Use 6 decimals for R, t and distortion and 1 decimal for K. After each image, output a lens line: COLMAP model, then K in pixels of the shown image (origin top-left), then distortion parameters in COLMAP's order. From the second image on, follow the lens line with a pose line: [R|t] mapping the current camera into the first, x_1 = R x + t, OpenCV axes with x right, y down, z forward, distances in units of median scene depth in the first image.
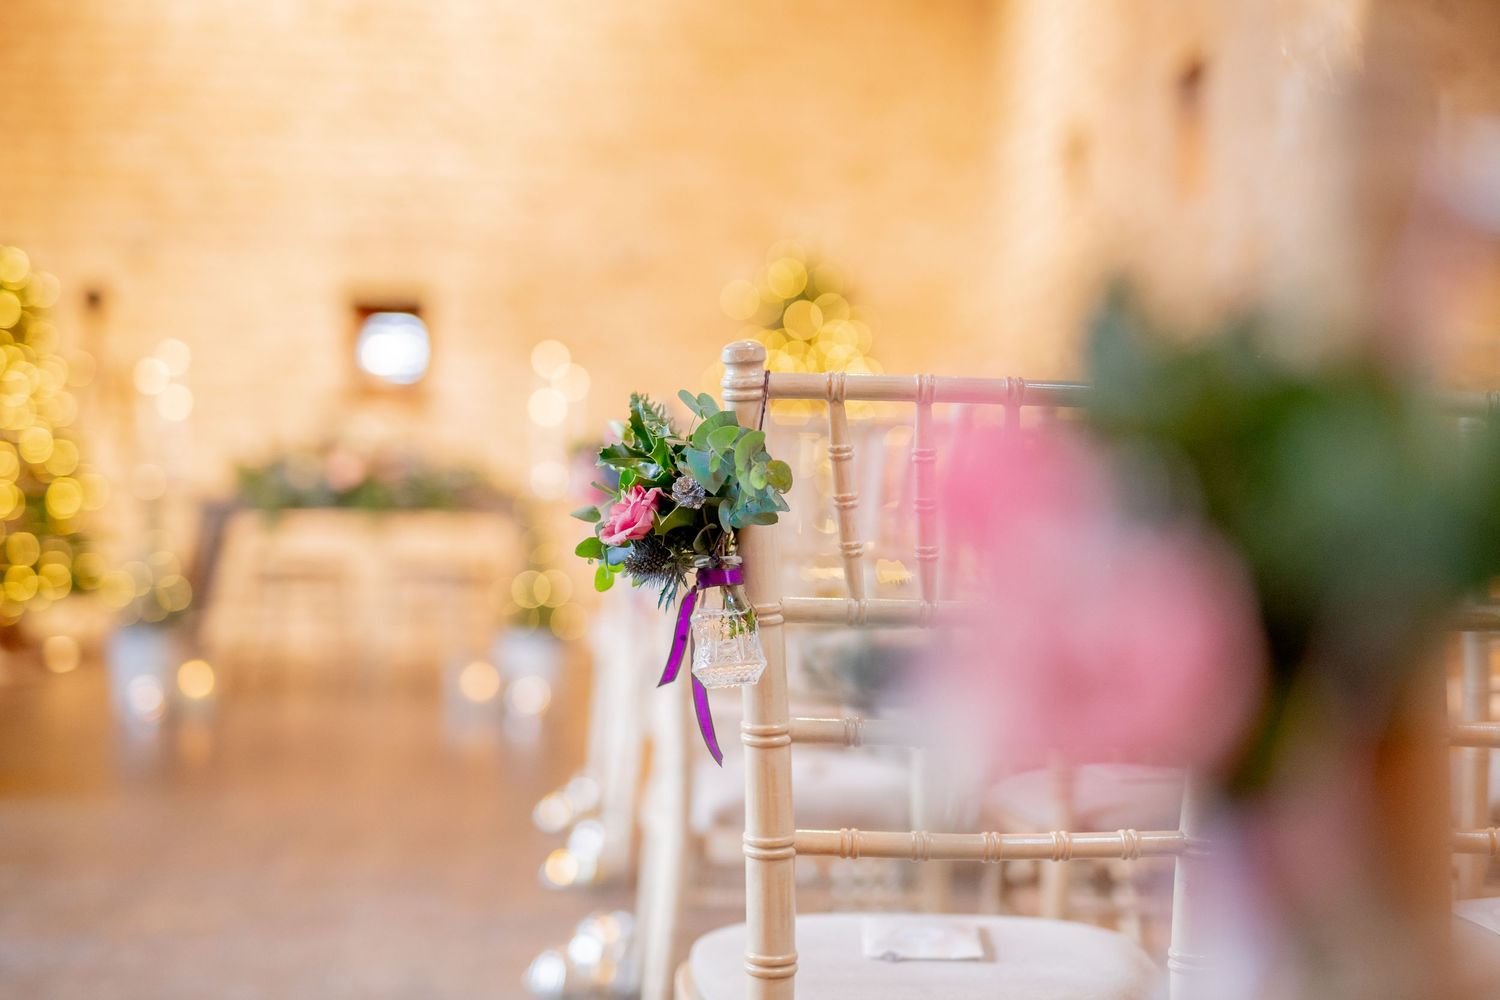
lens RADIAL K [[2153.2, 0, 749.6], [0, 2153.2, 499.7], [0, 0, 1]] dist [0.004424, 0.000000]
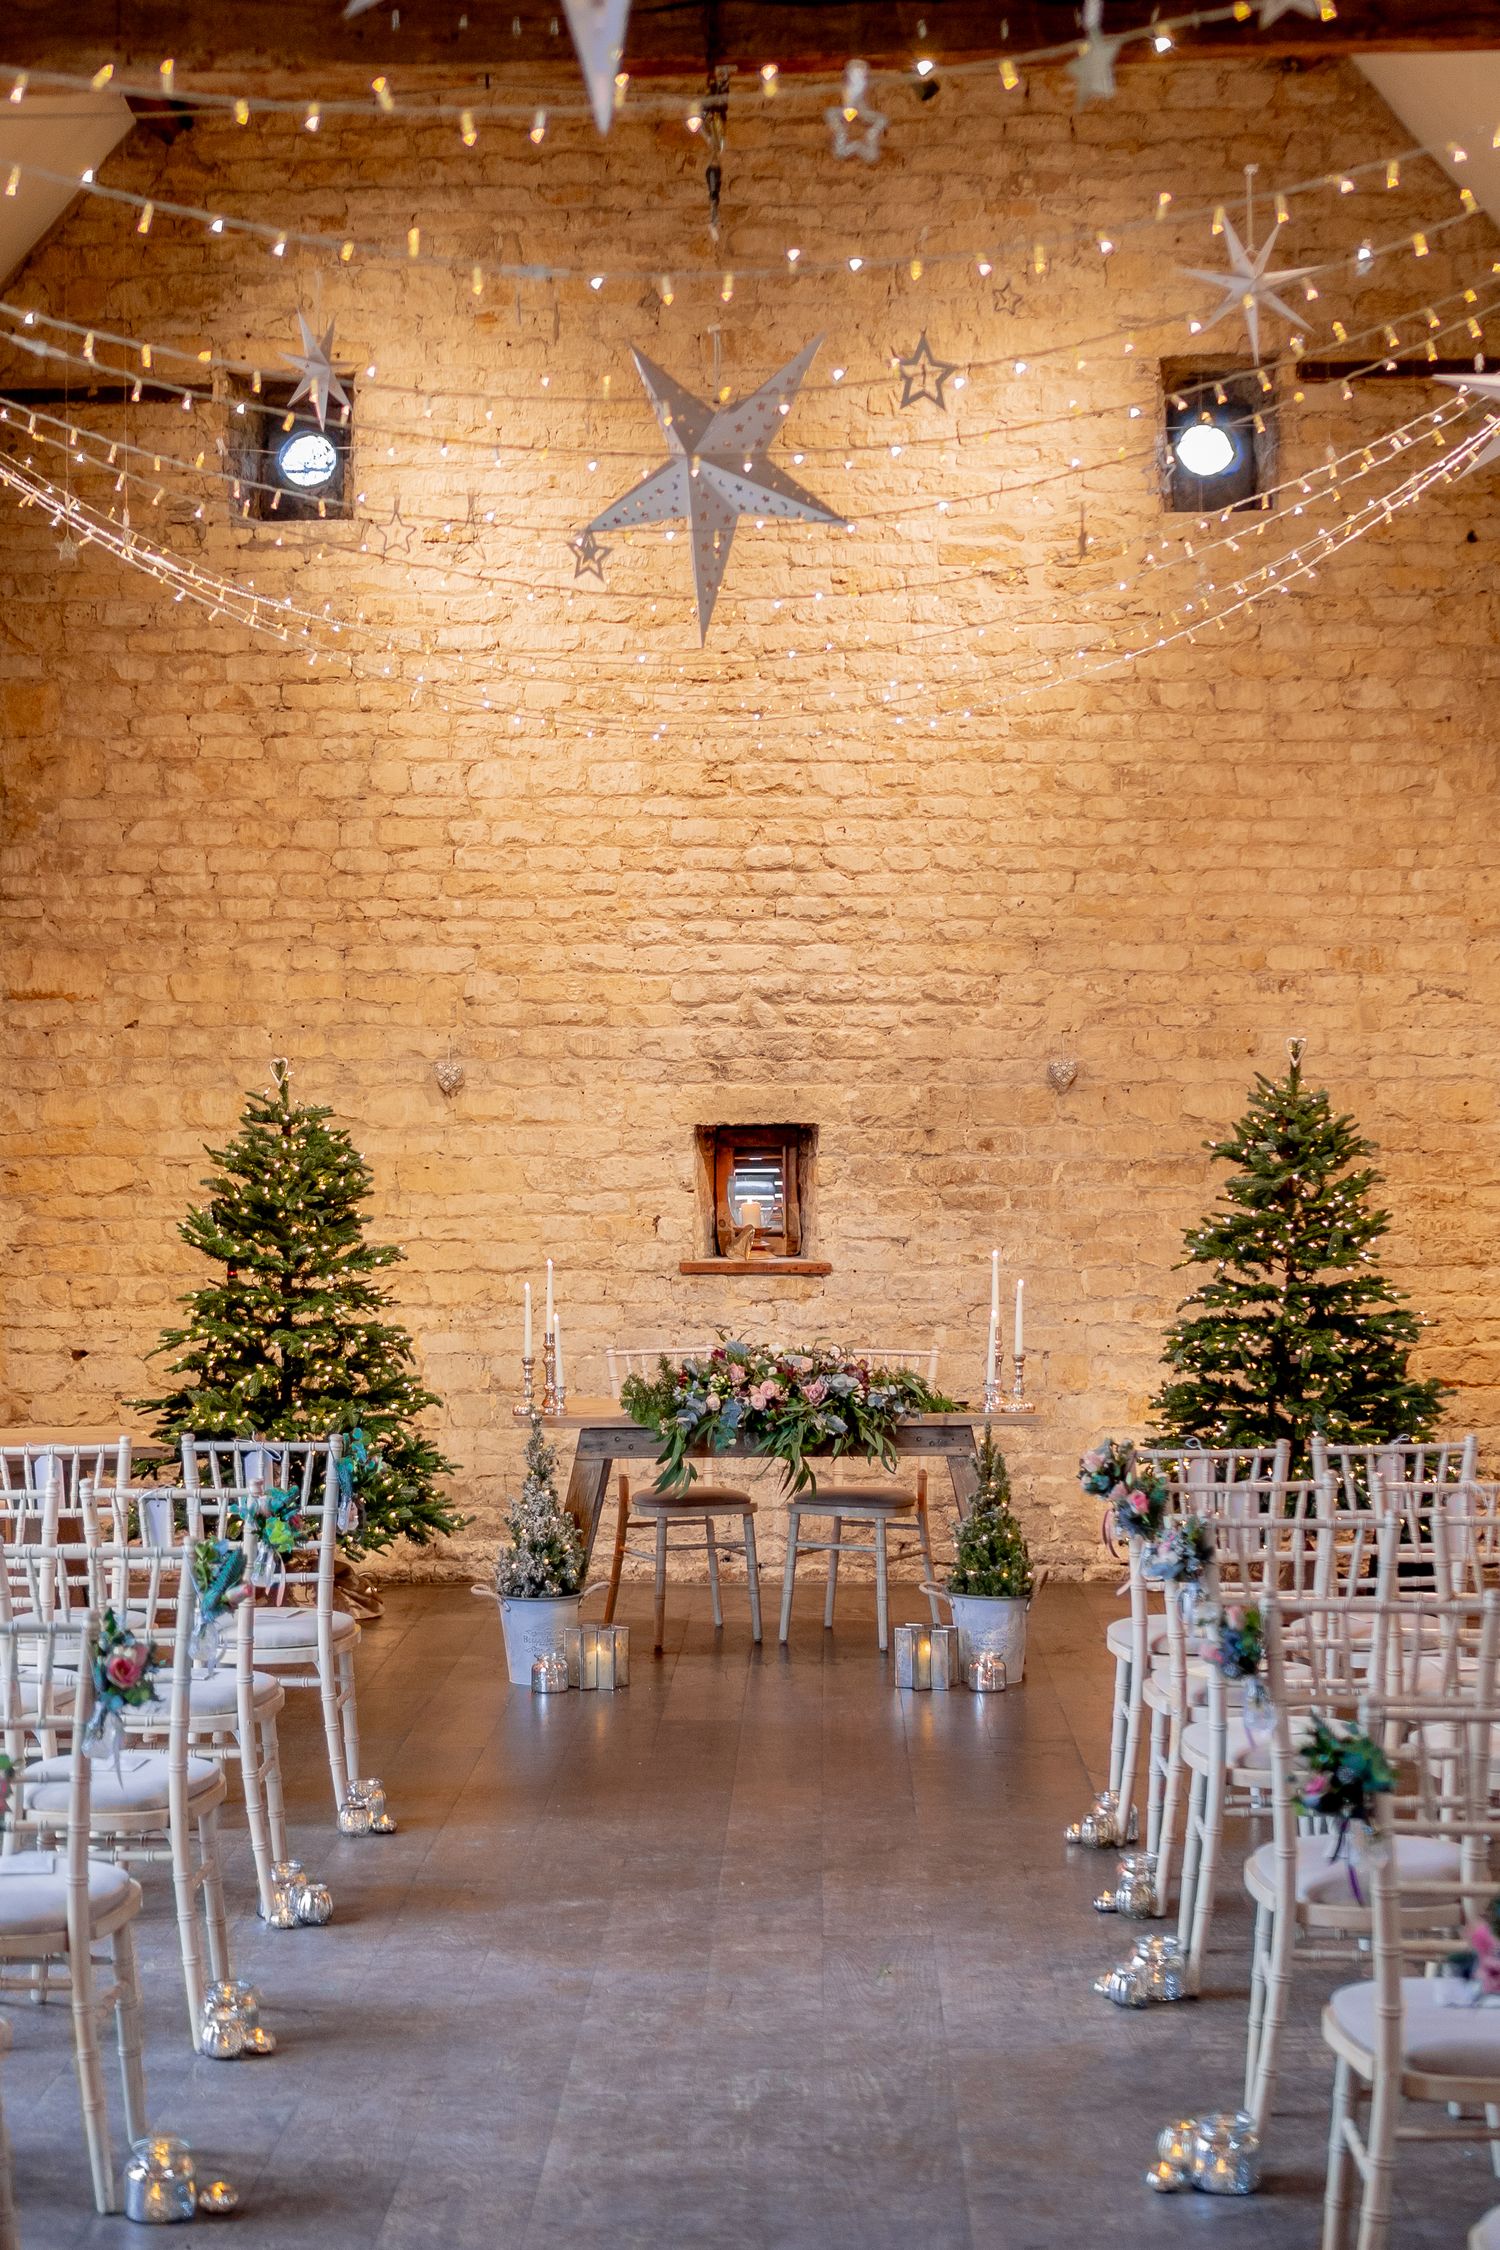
lens RADIAL K [[3495.6, 0, 749.3], [0, 3495.6, 1124.4], [0, 0, 1]] dist [-0.049309, 0.000000]
pose [[0.993231, -0.020380, -0.114351, -0.105224], [0.017668, 0.999539, -0.024685, -0.287622], [0.114801, 0.022497, 0.993134, -1.239557]]
